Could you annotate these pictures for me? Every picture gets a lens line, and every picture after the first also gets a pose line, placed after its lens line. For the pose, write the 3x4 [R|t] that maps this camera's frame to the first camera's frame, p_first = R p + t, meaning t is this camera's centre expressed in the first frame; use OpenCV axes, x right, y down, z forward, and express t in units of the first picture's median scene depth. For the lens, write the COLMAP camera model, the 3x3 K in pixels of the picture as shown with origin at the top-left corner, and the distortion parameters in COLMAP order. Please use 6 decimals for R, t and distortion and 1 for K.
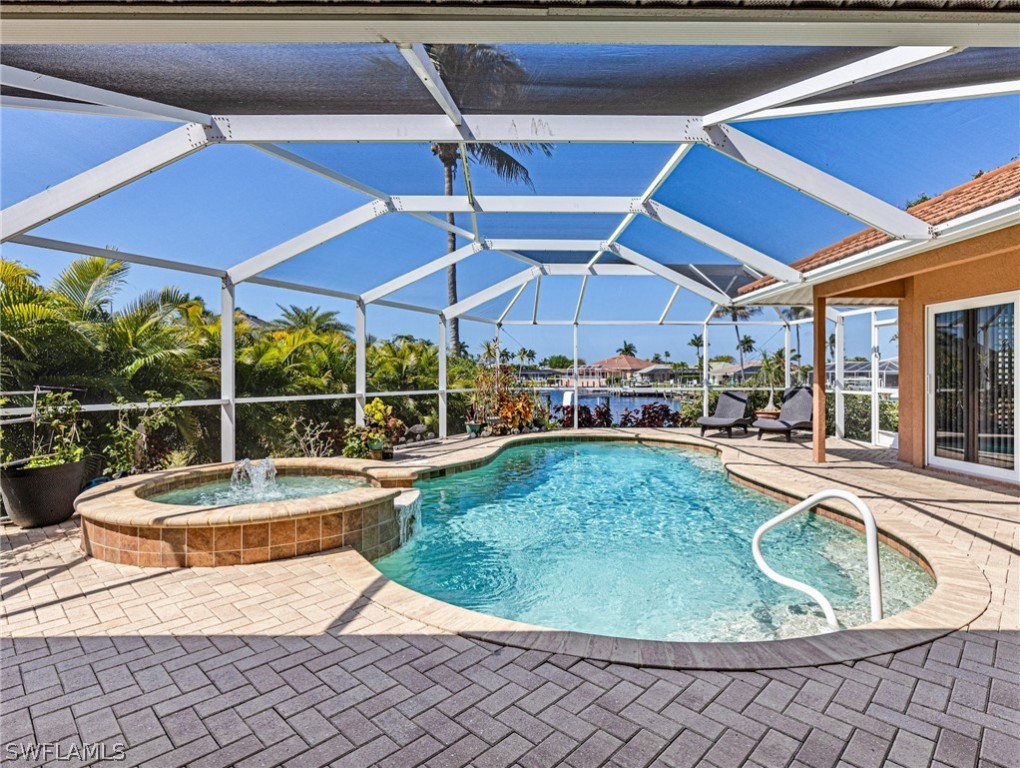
lens RADIAL K [[556.9, 0, 504.1], [0, 556.9, 370.7], [0, 0, 1]] dist [0.004608, 0.000072]
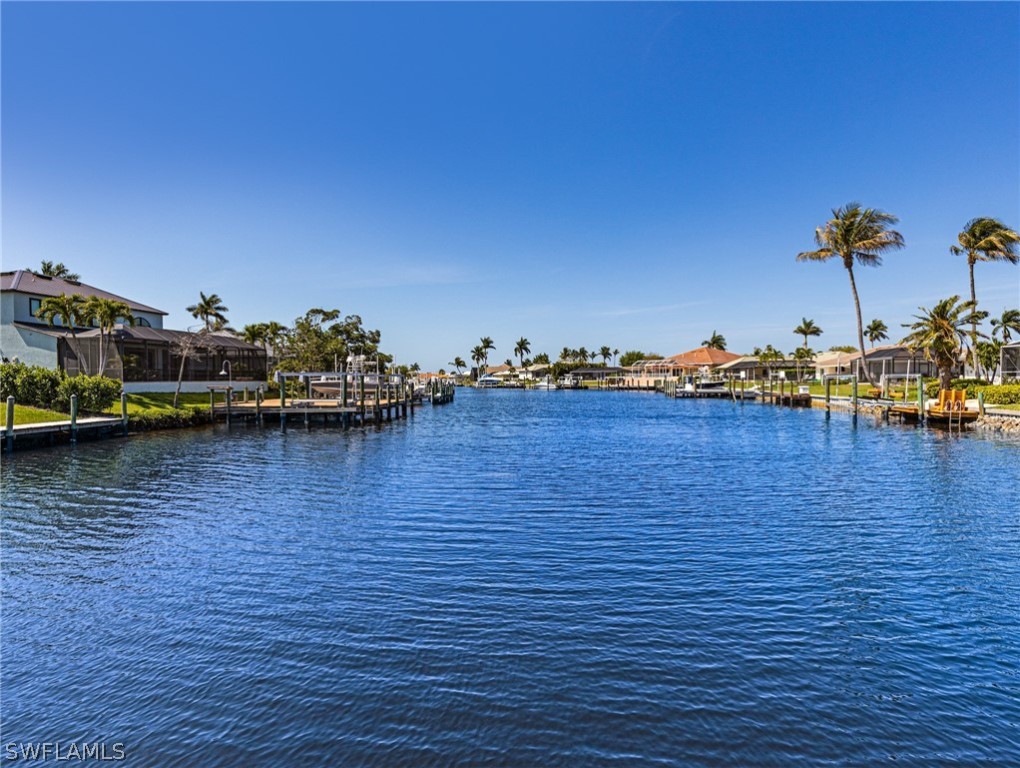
lens RADIAL K [[549.1, 0, 506.8], [0, 549.1, 376.5], [0, 0, 1]] dist [0.002183, 0.000086]
pose [[0.983230, -0.009925, -0.182098, 1.268849], [0.010499, 0.999942, 0.002189, 0.151777], [0.182066, -0.004064, 0.983278, 2.836525]]
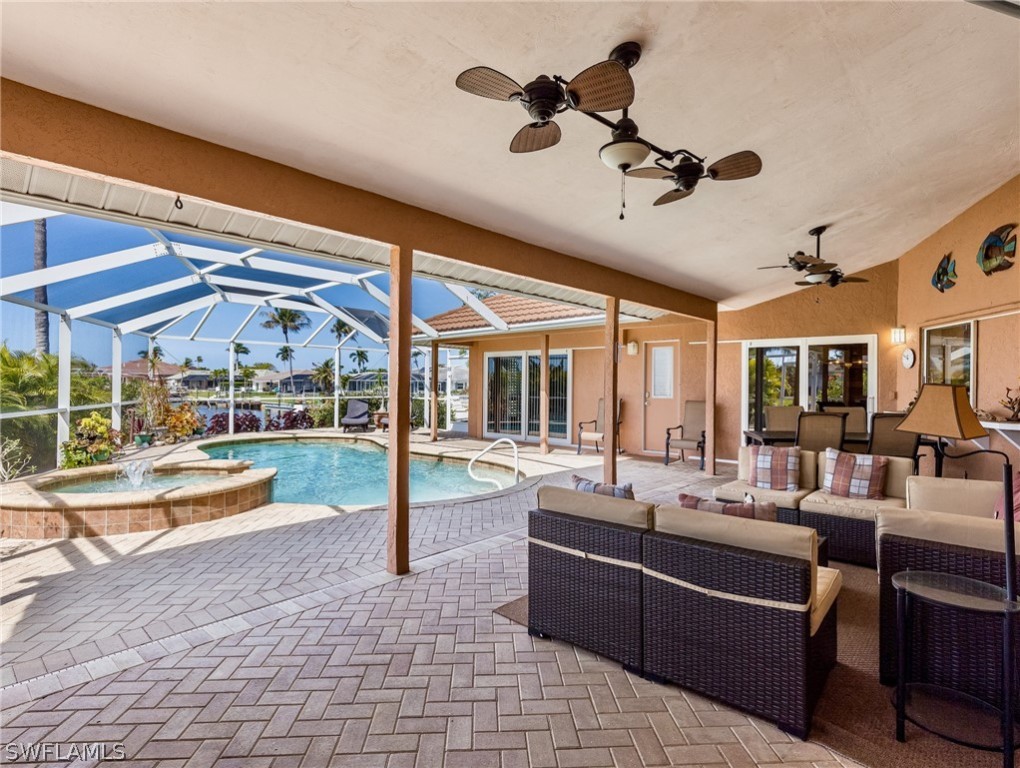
lens RADIAL K [[535.6, 0, 521.9], [0, 535.6, 379.2], [0, 0, 1]] dist [-0.000396, -0.000407]
pose [[0.668782, 0.012079, 0.743361, -0.349304], [-0.014639, 0.999888, -0.003078, -0.016356], [-0.743315, -0.008823, 0.668884, -0.210727]]
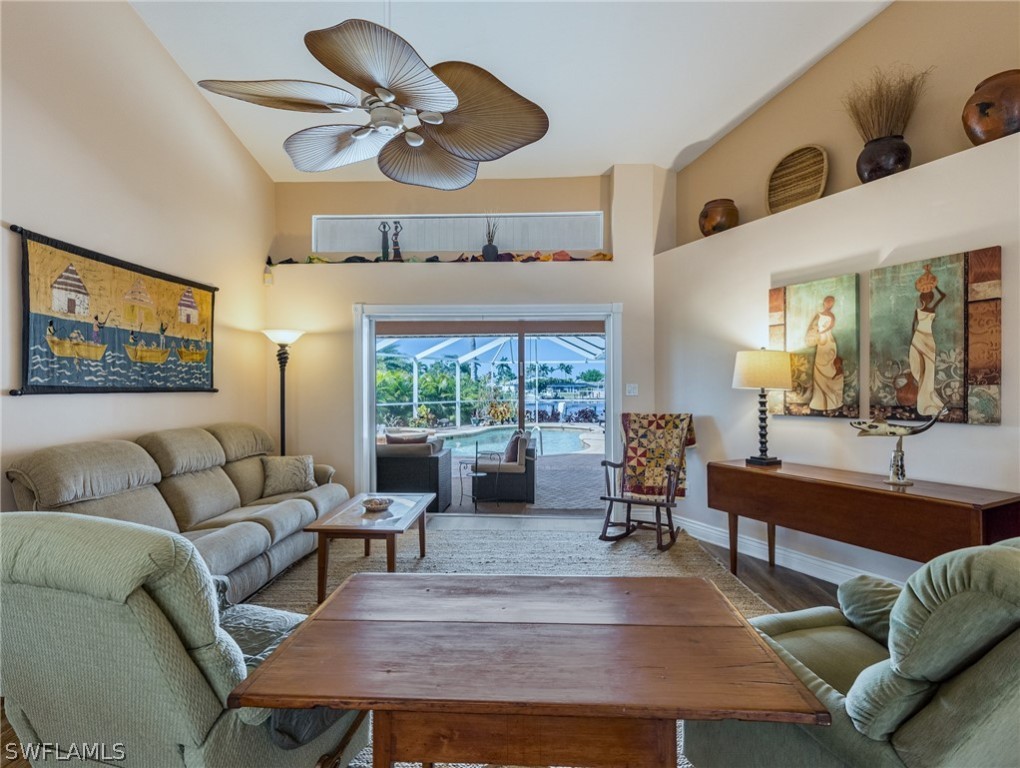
lens RADIAL K [[524.2, 0, 510.0], [0, 524.2, 384.0], [0, 0, 1]] dist [0.018300, -0.000675]
pose [[0.997467, -0.001249, -0.071113, 0.197698], [0.001367, 0.999998, 0.001602, -0.026055], [0.071111, -0.001695, 0.997467, -0.785231]]
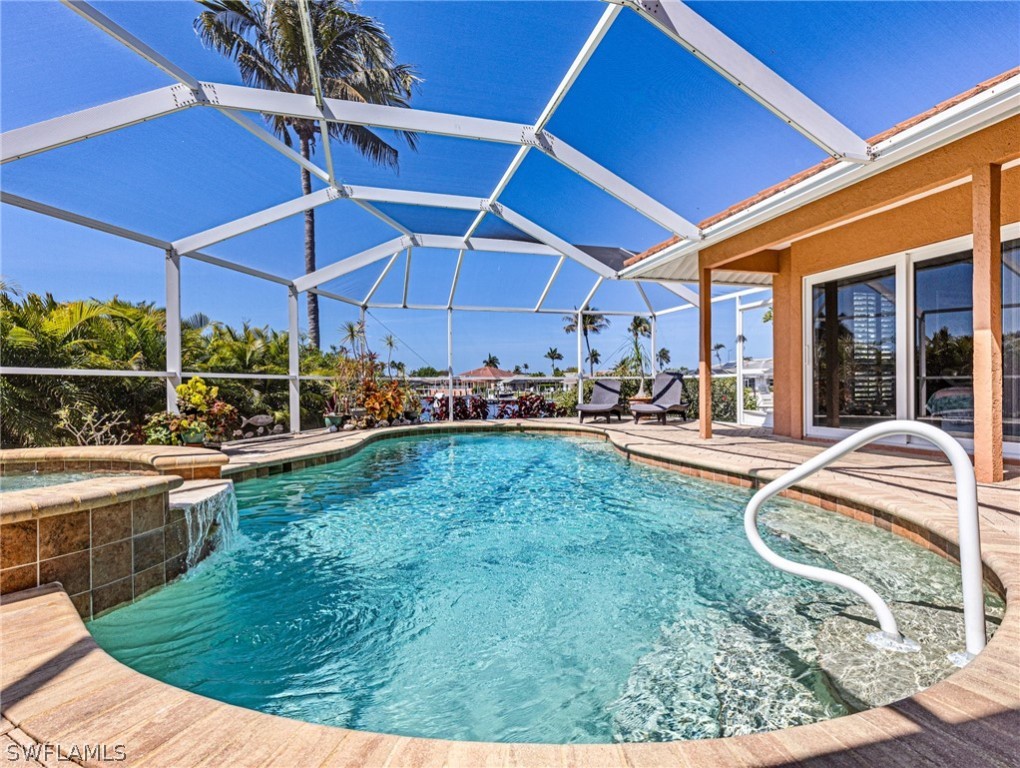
lens RADIAL K [[524.2, 0, 510.0], [0, 524.2, 384.0], [0, 0, 1]] dist [0.018300, -0.000675]
pose [[0.967666, -0.007788, 0.252113, 0.004649], [0.007209, 0.999969, 0.003222, 0.048036], [-0.252130, -0.001301, 0.967692, 0.152342]]
